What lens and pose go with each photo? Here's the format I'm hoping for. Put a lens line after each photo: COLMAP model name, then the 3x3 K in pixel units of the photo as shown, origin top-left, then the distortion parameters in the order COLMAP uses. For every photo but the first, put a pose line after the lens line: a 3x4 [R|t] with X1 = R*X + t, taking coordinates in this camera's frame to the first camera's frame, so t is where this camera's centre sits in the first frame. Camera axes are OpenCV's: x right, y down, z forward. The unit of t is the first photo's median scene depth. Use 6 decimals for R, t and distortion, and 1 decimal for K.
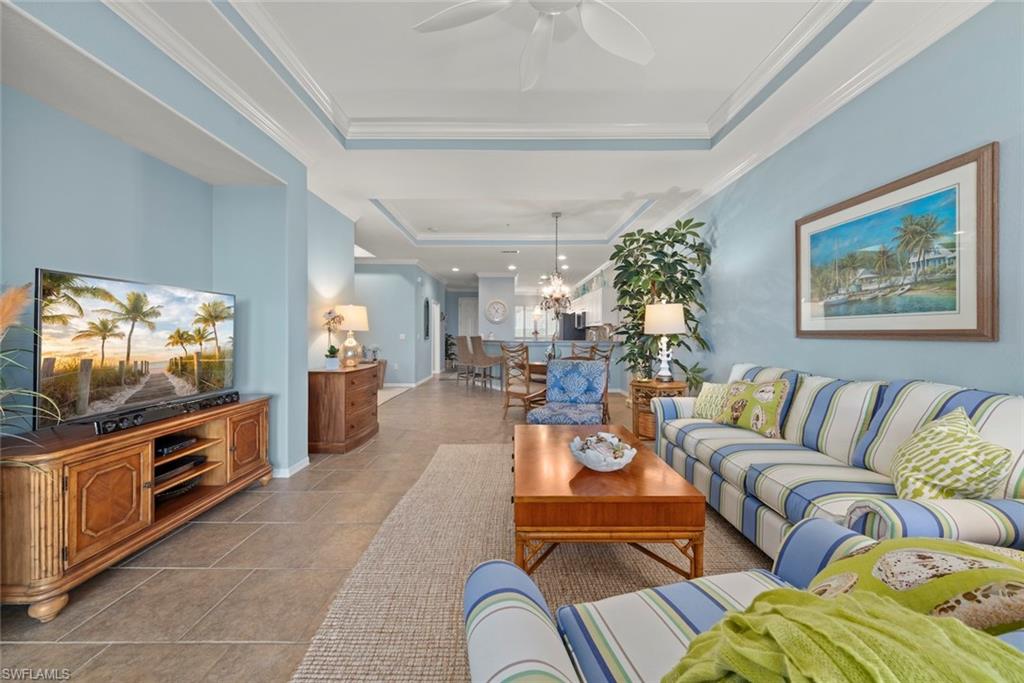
lens RADIAL K [[383.9, 0, 511.2], [0, 383.9, 332.6], [0, 0, 1]] dist [0.001208, 0.000202]
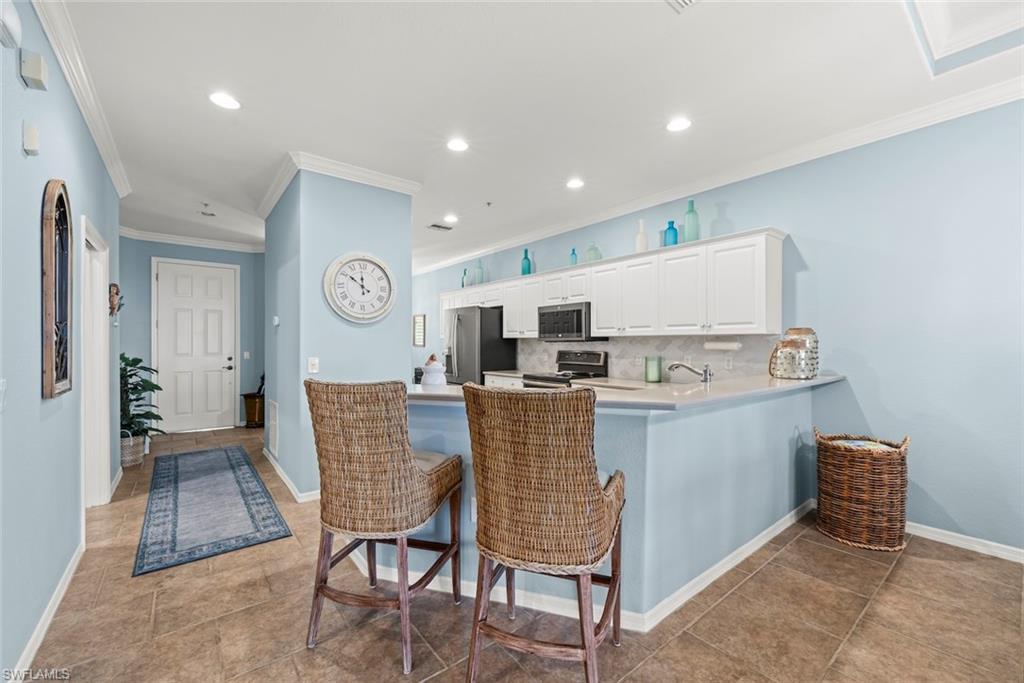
lens RADIAL K [[415.9, 0, 509.6], [0, 415.9, 342.6], [0, 0, 1]] dist [0.000607, -0.000260]
pose [[0.785616, -0.002013, 0.618711, -0.629910], [0.002777, 0.999996, -0.000272, -0.033258], [-0.618708, 0.001932, 0.785618, 2.565924]]
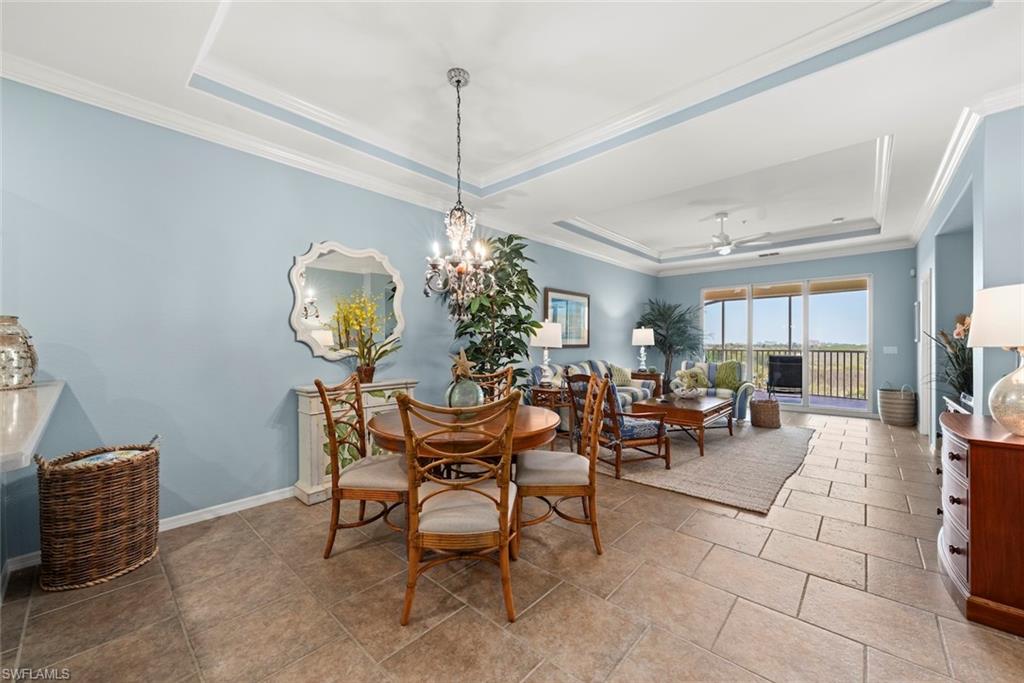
lens RADIAL K [[388.4, 0, 514.8], [0, 388.4, 343.7], [0, 0, 1]] dist [0.000176, 0.000042]
pose [[-0.743213, -0.000662, 0.669054, -0.496467], [0.002039, 0.999993, 0.003254, -0.020360], [-0.669052, 0.003782, -0.743206, 2.870155]]
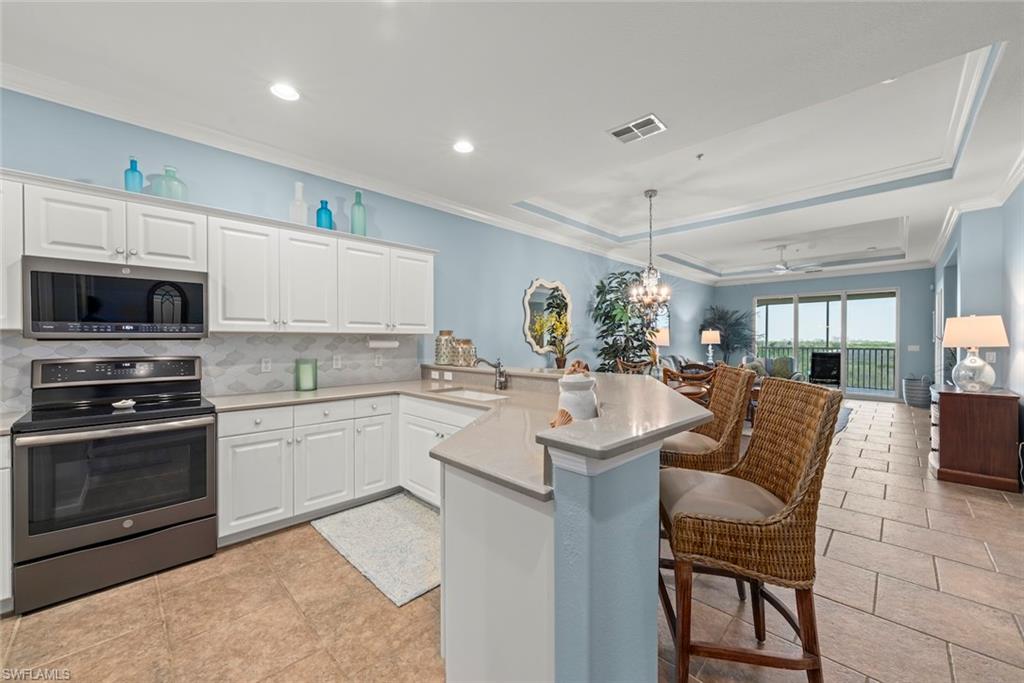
lens RADIAL K [[392.4, 0, 517.0], [0, 392.4, 342.1], [0, 0, 1]] dist [0.001431, 0.000041]
pose [[-0.718712, -0.005453, 0.695286, -0.523063], [-0.000102, 0.999970, 0.007738, -0.039254], [-0.695307, 0.005490, -0.718691, 3.900698]]
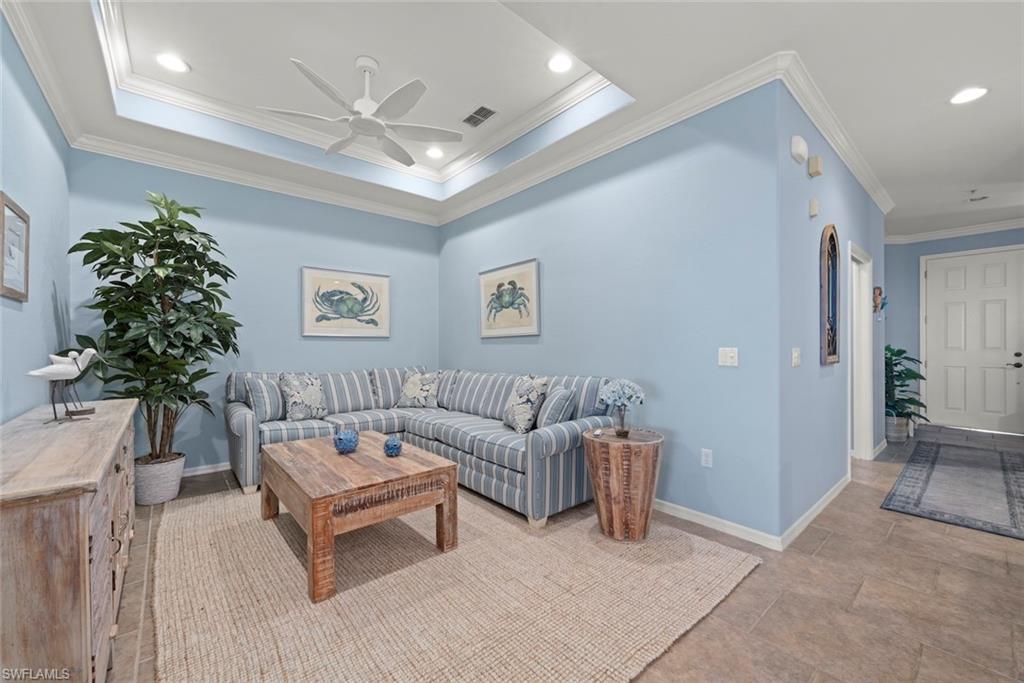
lens RADIAL K [[403.5, 0, 515.5], [0, 403.5, 346.9], [0, 0, 1]] dist [0.000626, 0.000215]
pose [[0.654435, -0.002195, -0.756115, -0.525454], [0.003198, 0.999995, -0.000135, 0.009500], [0.756112, -0.002330, 0.654438, 2.249925]]
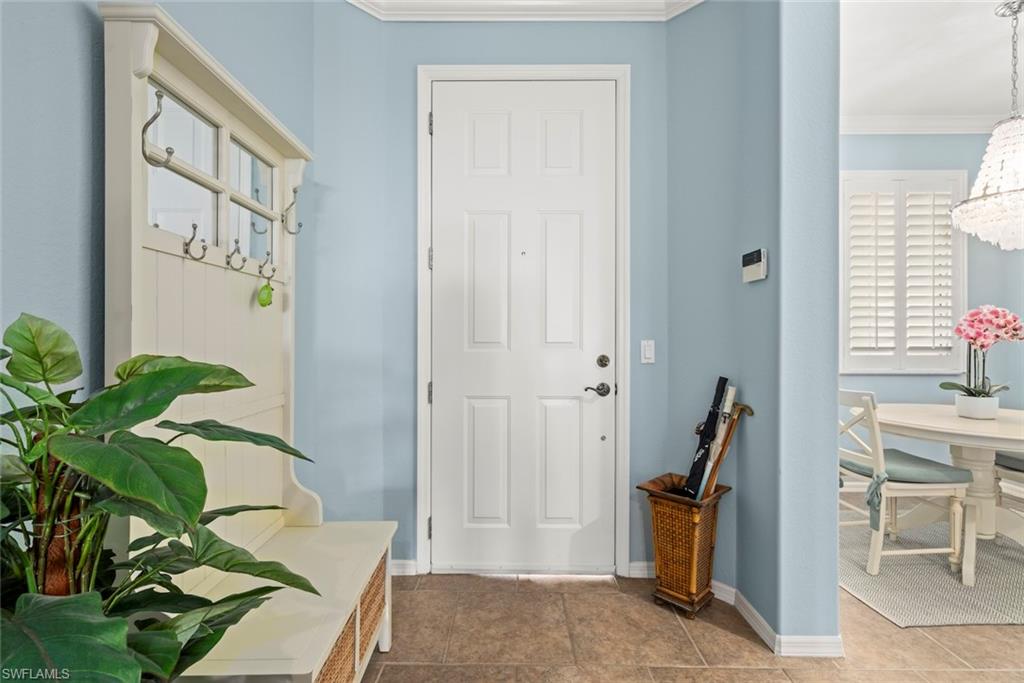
lens RADIAL K [[466.4, 0, 513.7], [0, 466.4, 326.6], [0, 0, 1]] dist [0.000377, 0.000044]
pose [[0.999934, -0.000206, -0.011451, -0.566693], [0.000194, 0.999999, -0.000983, -0.008038], [0.011451, 0.000981, 0.999934, 4.635359]]
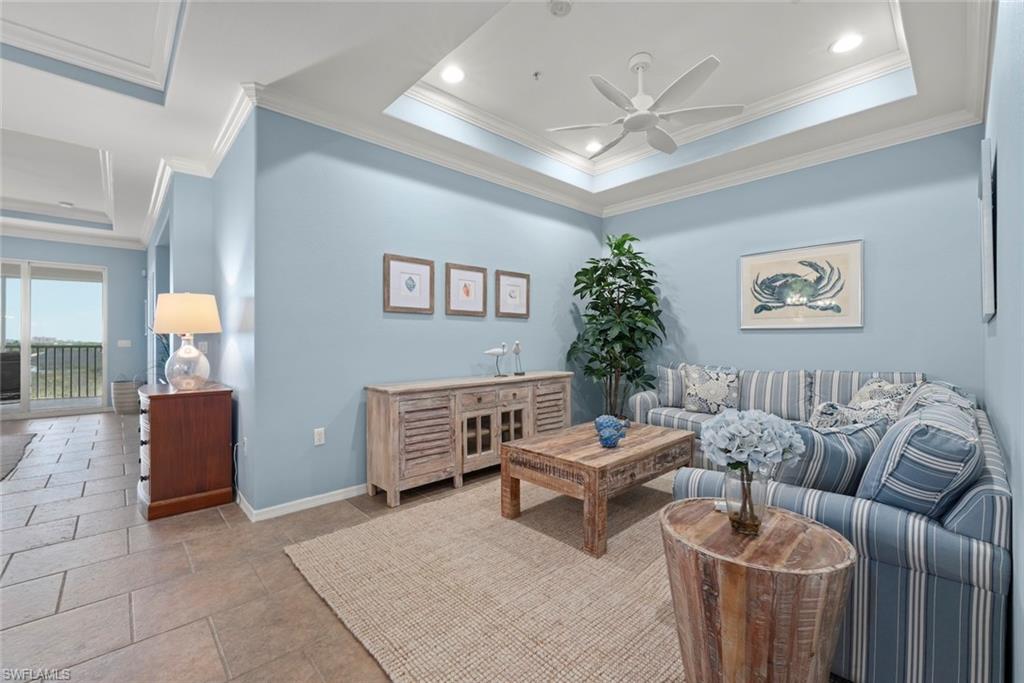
lens RADIAL K [[423.8, 0, 512.0], [0, 423.8, 341.5], [0, 0, 1]] dist [0.000240, 0.000165]
pose [[-0.728813, -0.000808, -0.684712, -0.565862], [-0.002282, 0.999997, 0.001248, 0.009810], [0.684709, 0.002472, -0.728812, 3.247300]]
